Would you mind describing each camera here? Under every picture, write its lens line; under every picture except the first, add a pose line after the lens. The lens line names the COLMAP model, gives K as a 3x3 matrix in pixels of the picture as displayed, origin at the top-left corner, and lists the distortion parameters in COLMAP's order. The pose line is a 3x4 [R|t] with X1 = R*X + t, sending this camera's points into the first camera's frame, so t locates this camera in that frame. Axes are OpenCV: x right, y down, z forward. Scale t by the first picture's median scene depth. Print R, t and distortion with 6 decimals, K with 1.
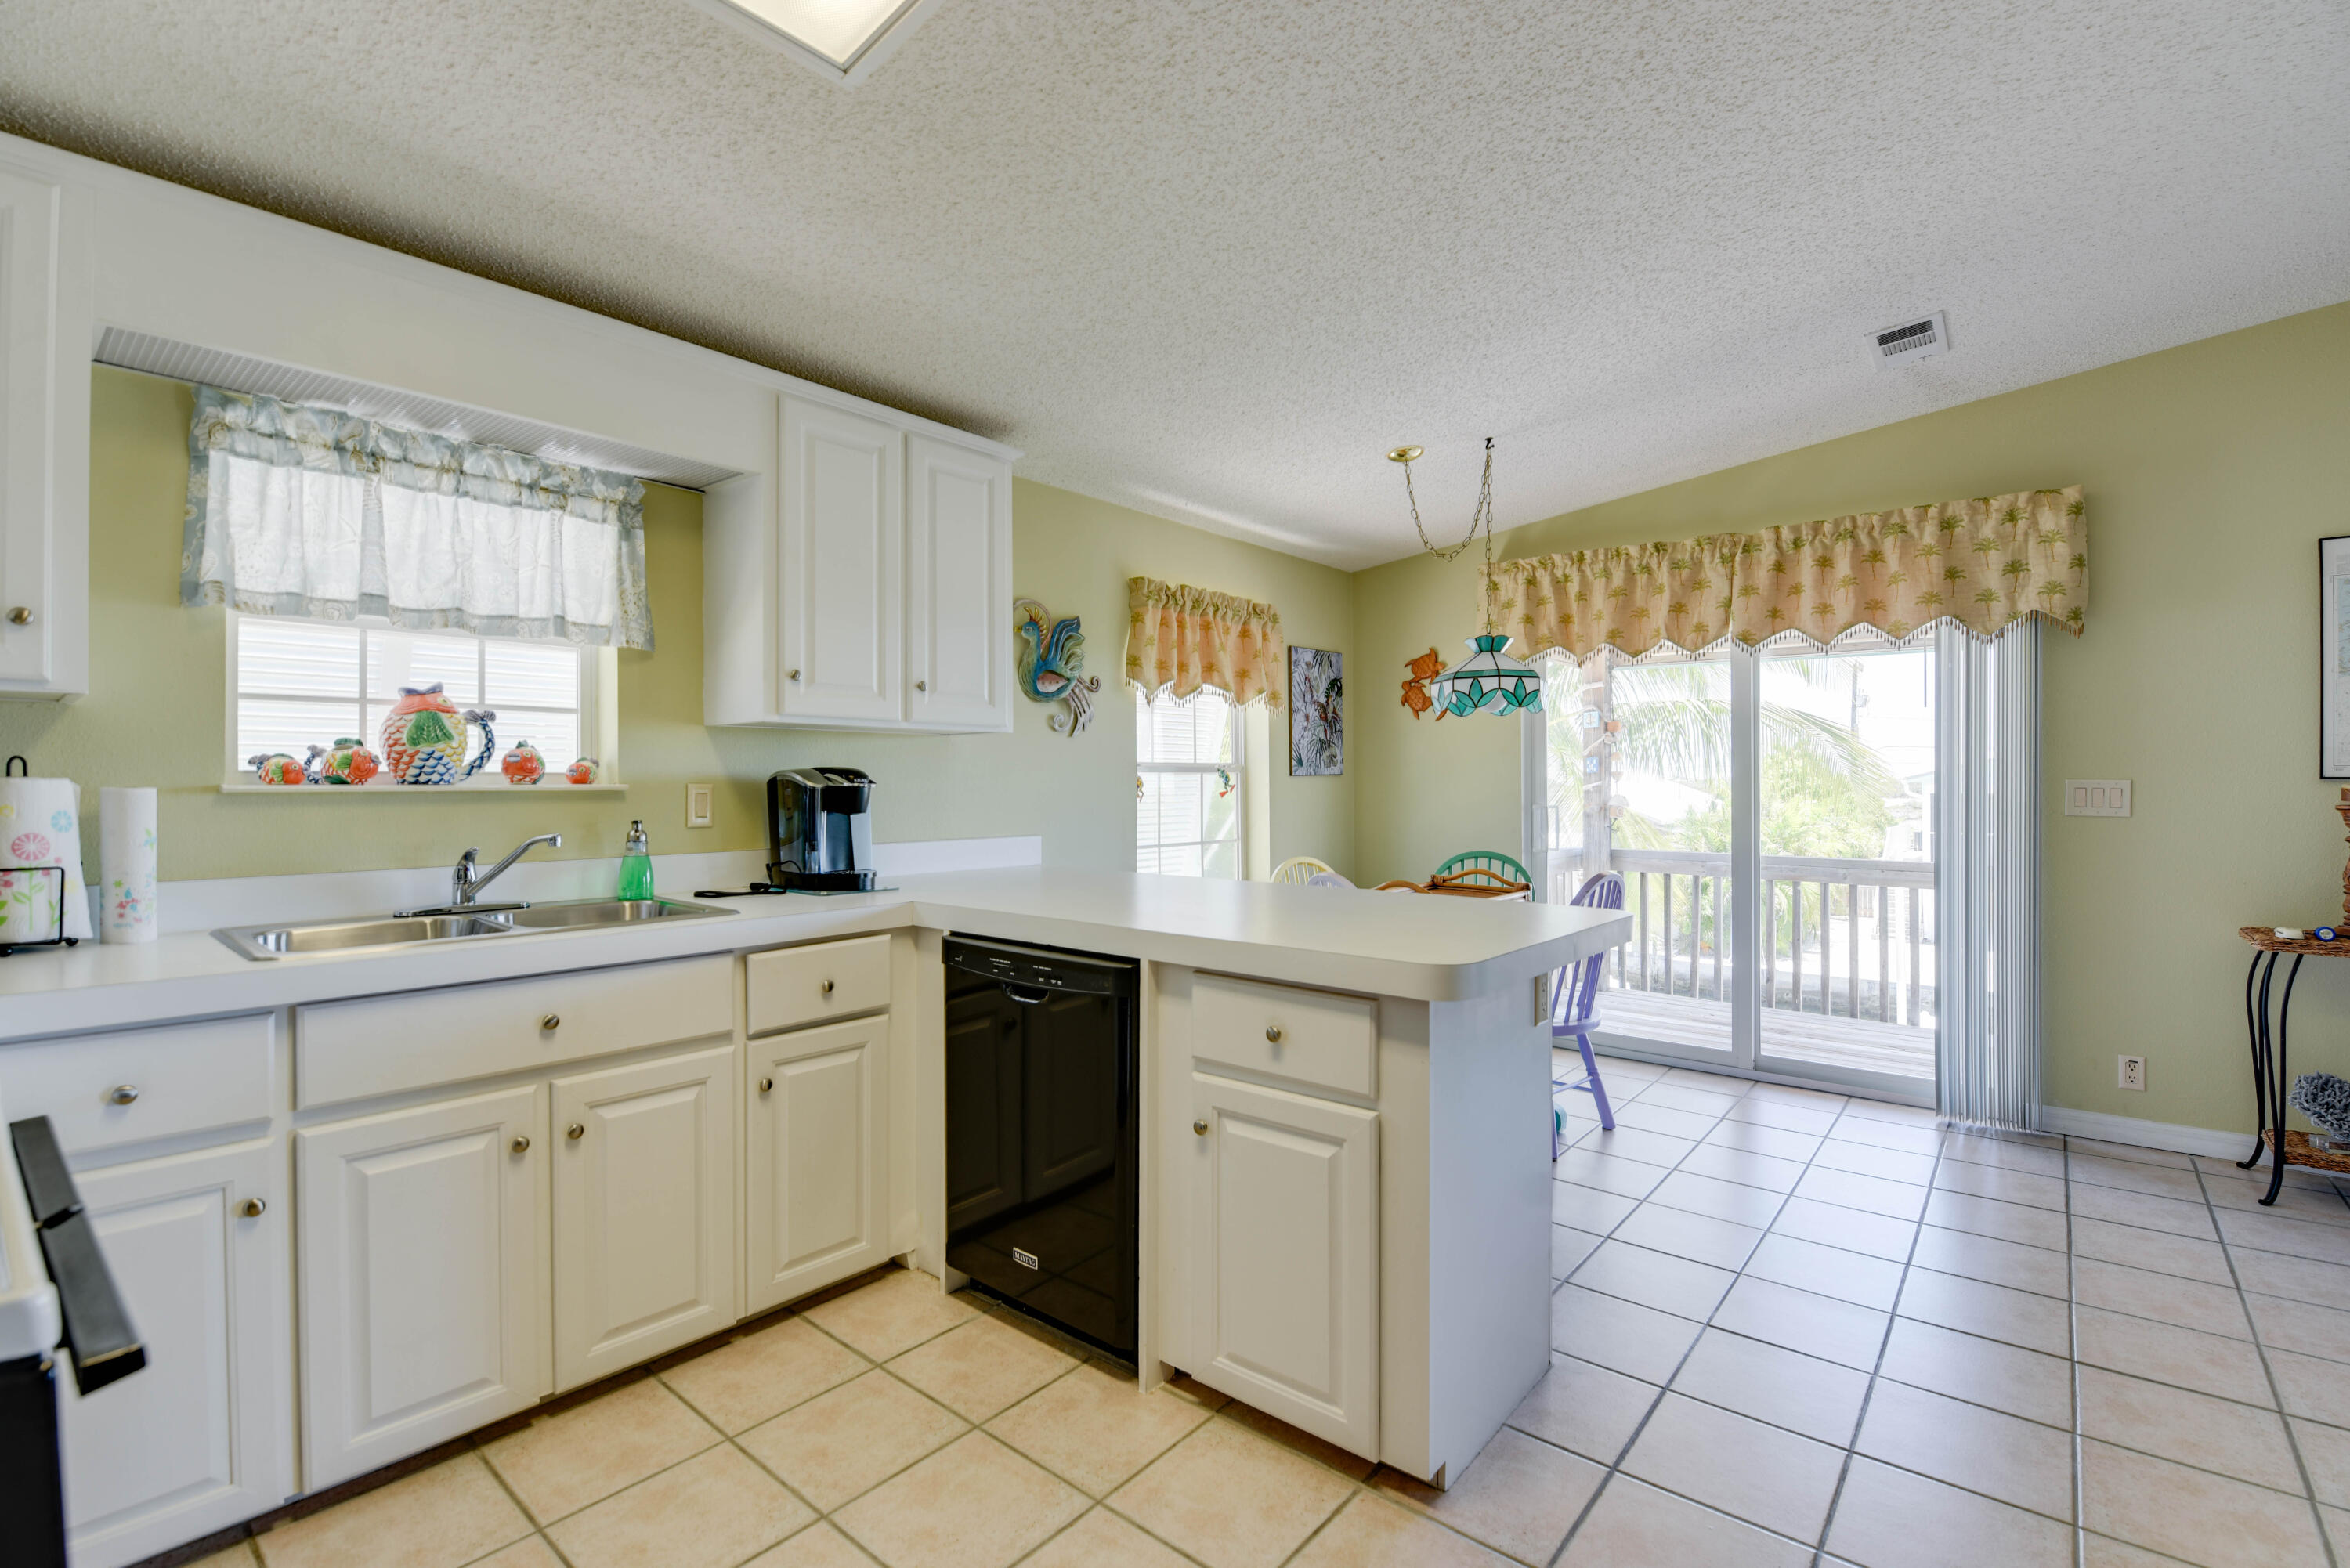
lens RADIAL K [[1039.9, 0, 1162.4], [0, 1039.9, 789.4], [0, 0, 1]] dist [-0.007310, -0.006151]
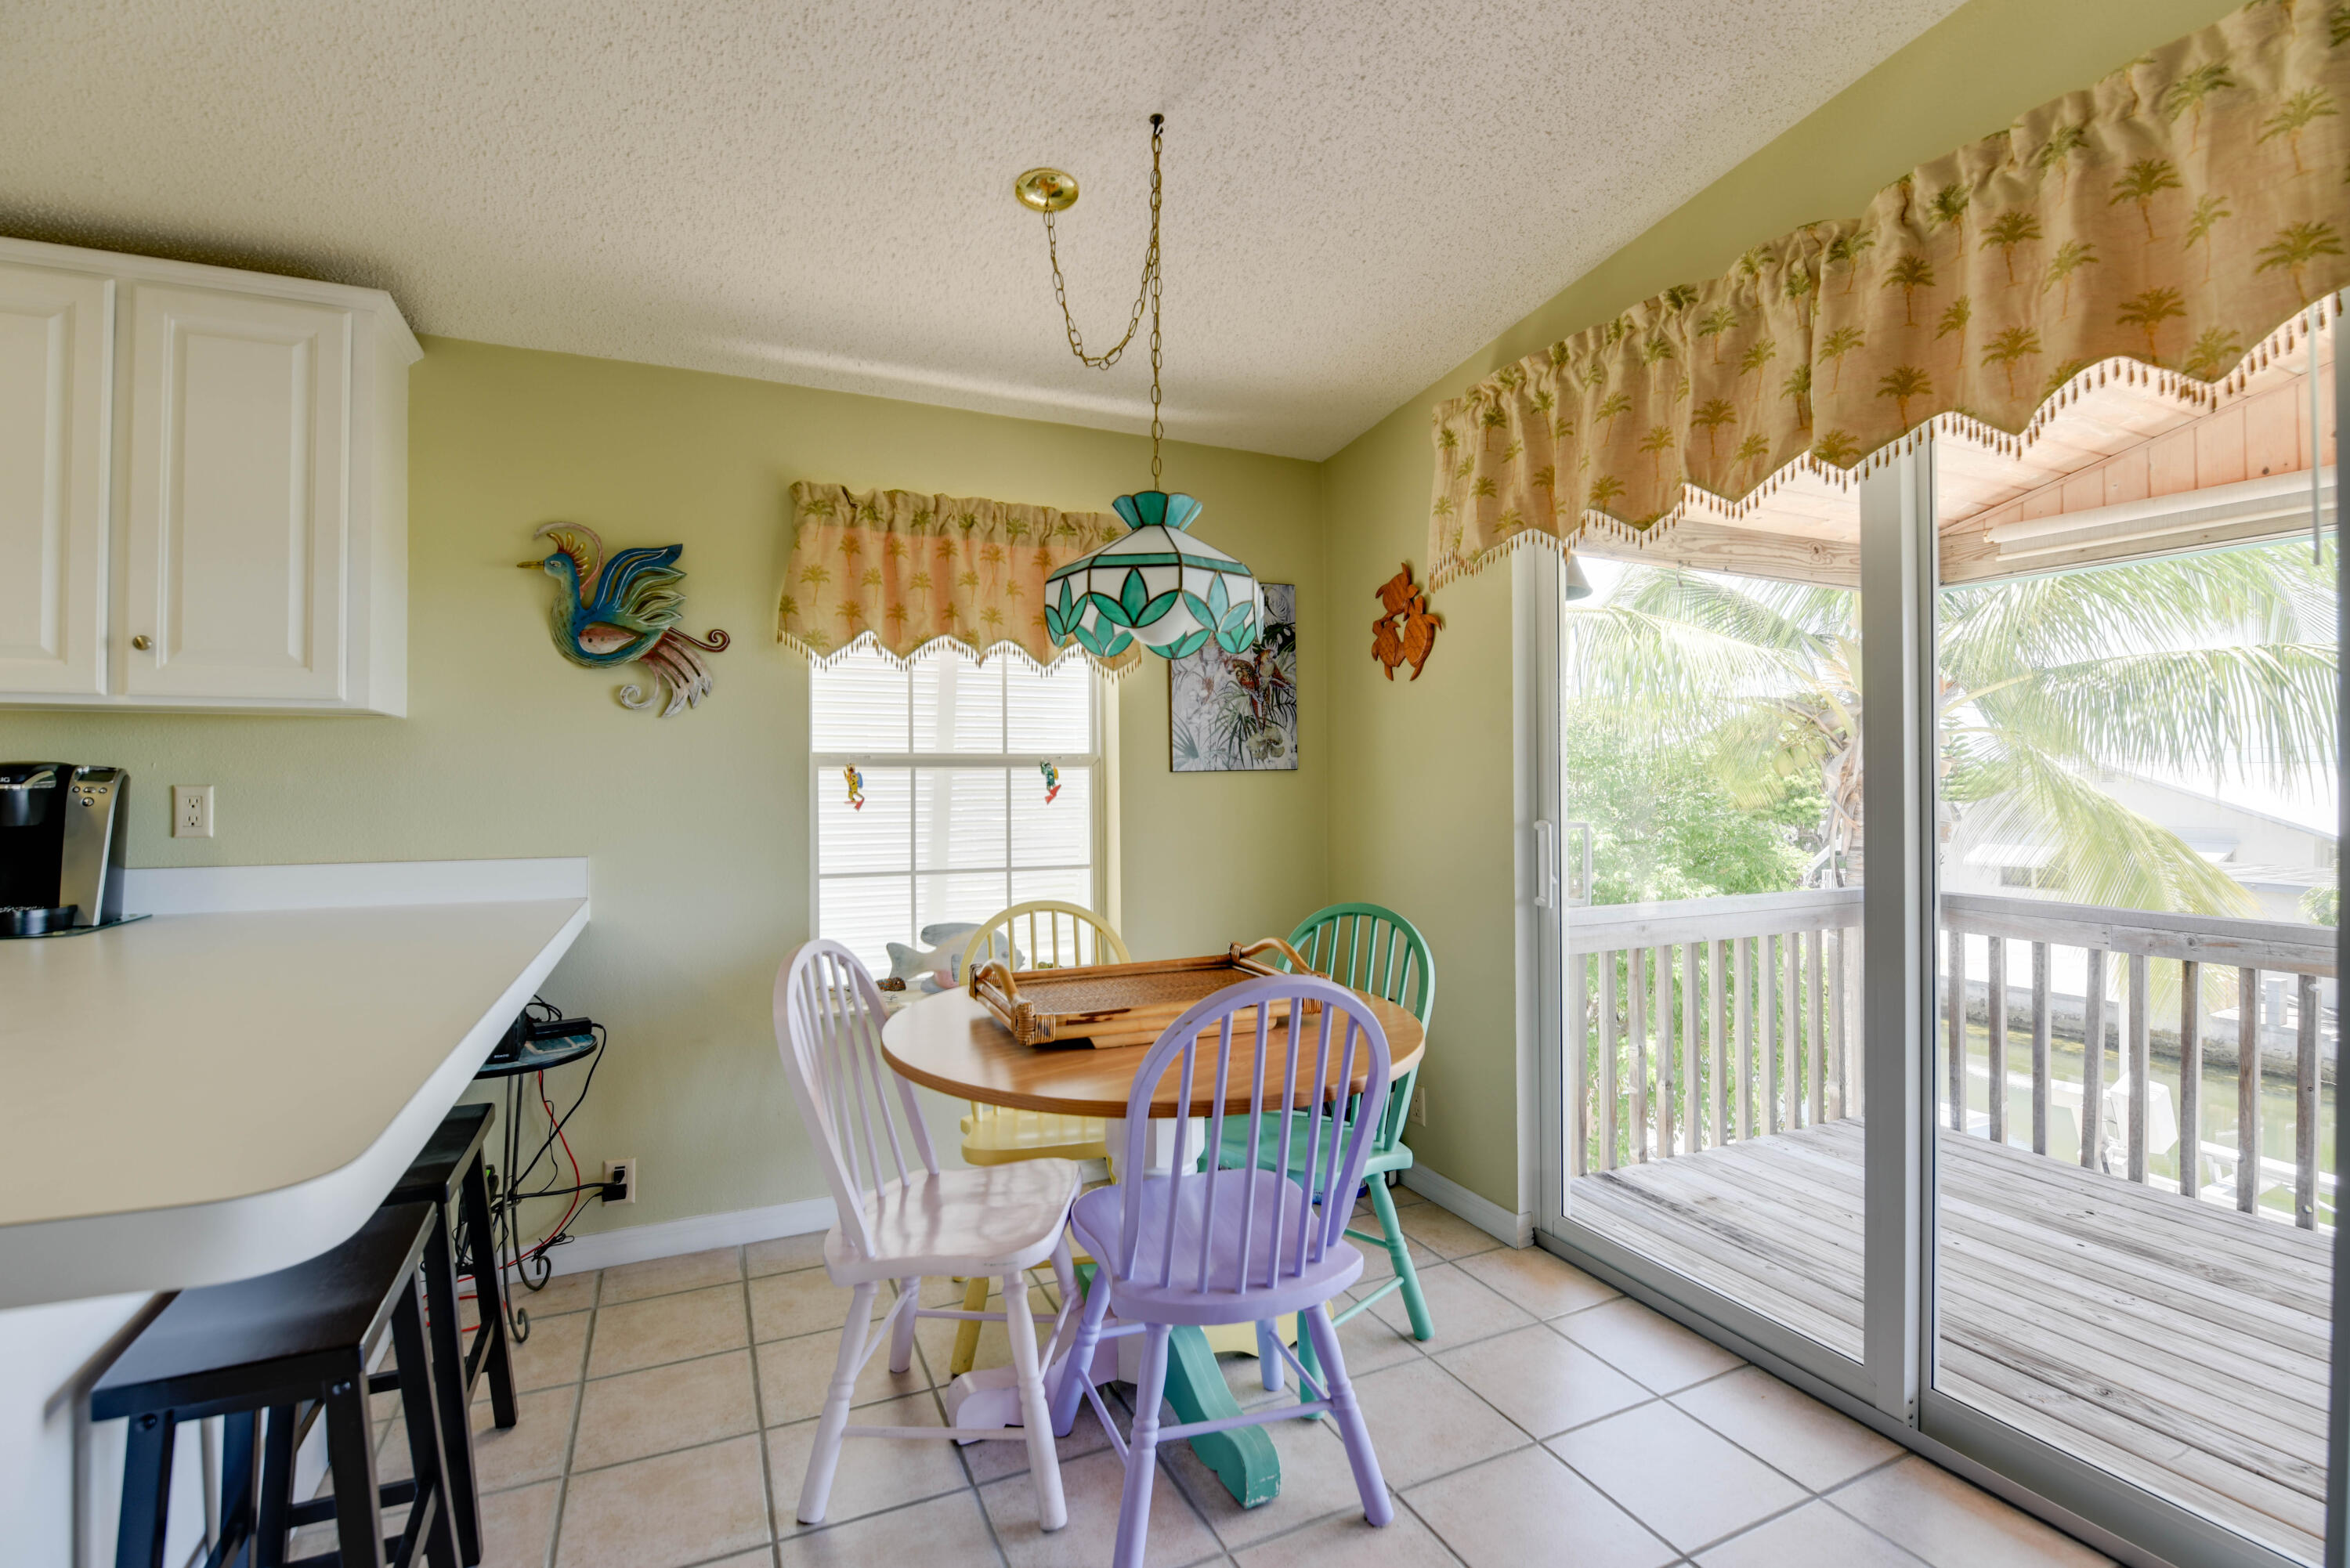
lens RADIAL K [[1039.9, 0, 1172.0], [0, 1039.9, 789.3], [0, 0, 1]] dist [-0.007310, -0.006151]
pose [[0.908704, 0.001230, -0.417439, 0.473973], [-0.001564, 0.999999, -0.000459, -0.001899], [0.417438, 0.001070, 0.908705, 0.468116]]
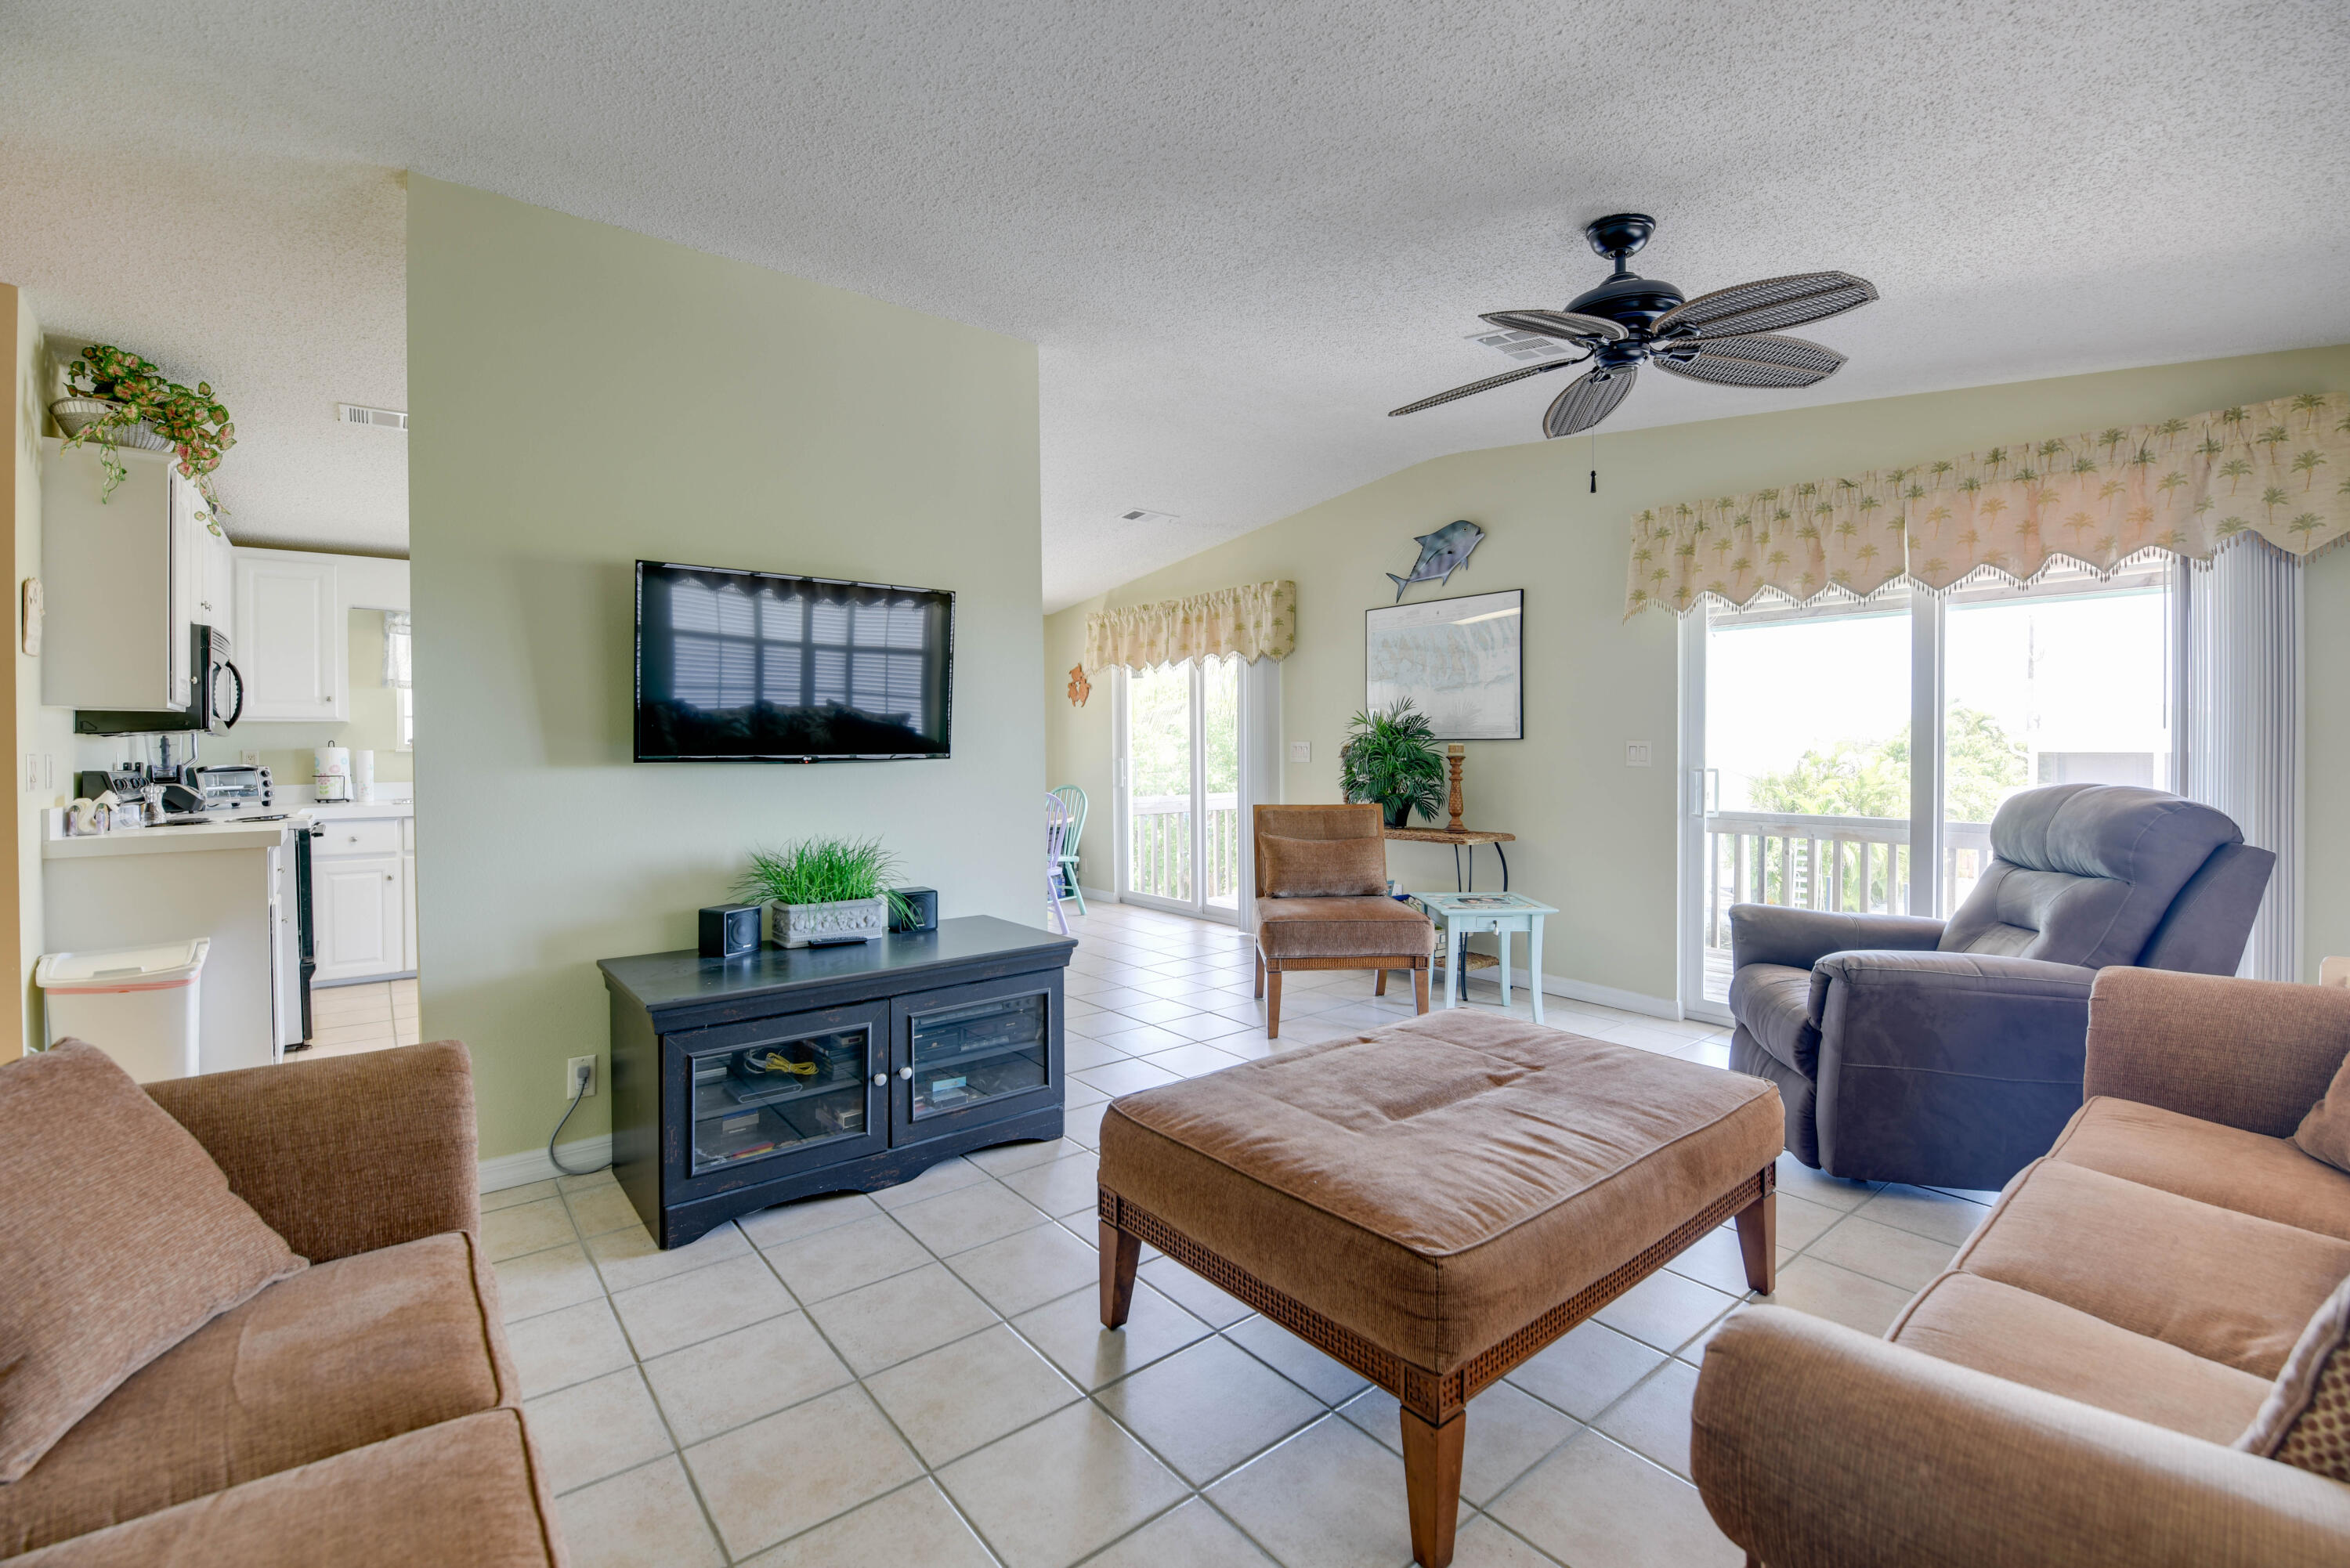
lens RADIAL K [[1039.9, 0, 1167.5], [0, 1039.9, 758.0], [0, 0, 1]] dist [-0.007310, -0.006151]
pose [[0.980537, -0.004832, -0.196275, 0.866584], [0.005335, 0.999984, 0.002036, 0.012413], [0.196262, -0.003044, 0.980547, -0.690009]]
